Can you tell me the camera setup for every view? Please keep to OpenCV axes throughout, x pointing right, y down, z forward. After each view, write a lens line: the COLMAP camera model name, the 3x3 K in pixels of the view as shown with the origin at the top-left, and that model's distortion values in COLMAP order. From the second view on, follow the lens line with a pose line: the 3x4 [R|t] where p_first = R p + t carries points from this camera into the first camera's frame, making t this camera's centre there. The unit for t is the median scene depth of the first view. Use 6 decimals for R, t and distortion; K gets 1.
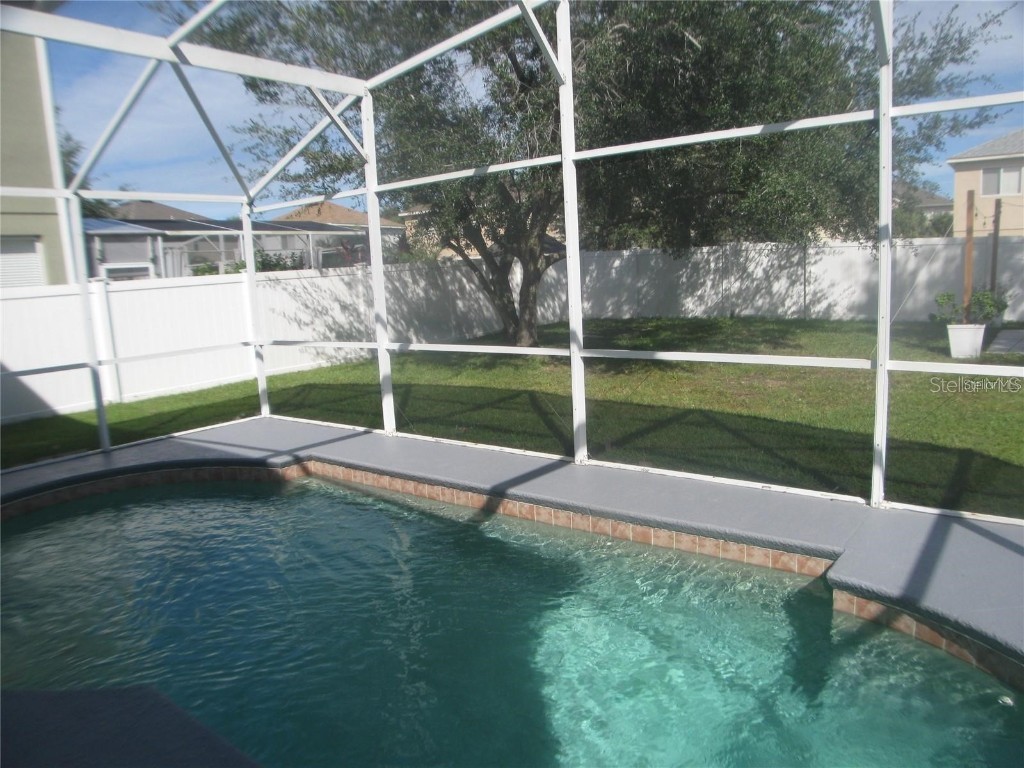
lens RADIAL K [[726.1, 0, 530.3], [0, 726.1, 392.0], [0, 0, 1]] dist [-0.164068, 0.086046]
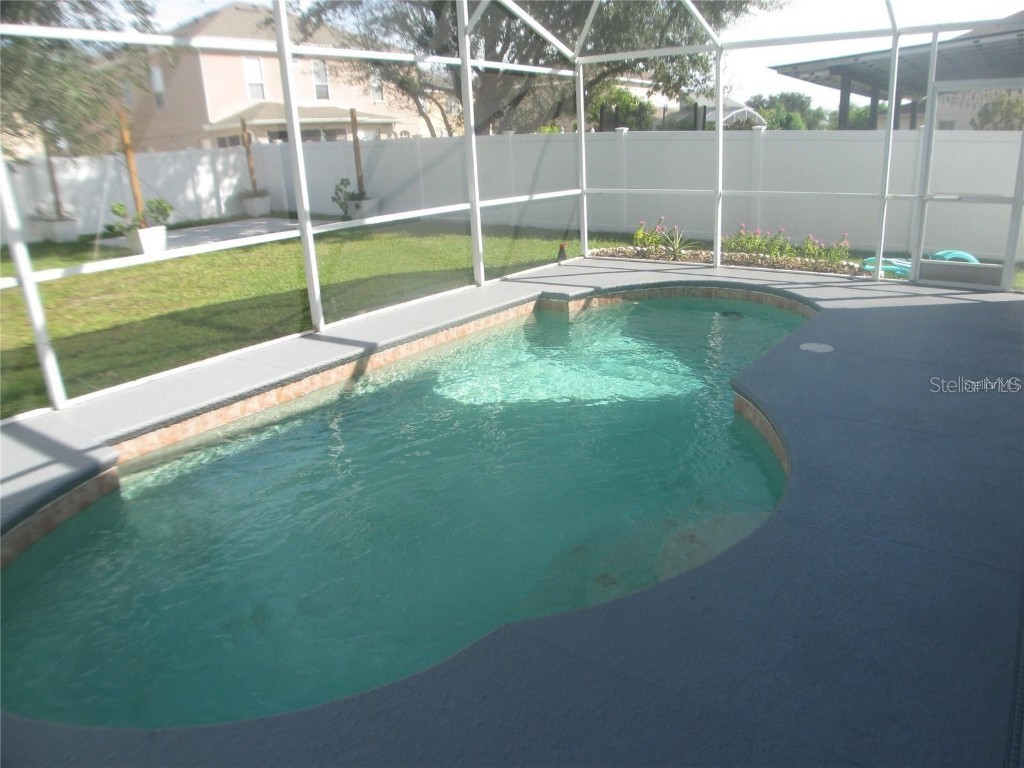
lens RADIAL K [[726.1, 0, 530.3], [0, 726.1, 392.0], [0, 0, 1]] dist [-0.164068, 0.086046]
pose [[-0.019015, -0.284383, 0.958522, -1.106207], [0.207308, 0.936739, 0.282033, -0.062737], [-0.978091, 0.204072, 0.041142, 0.705509]]
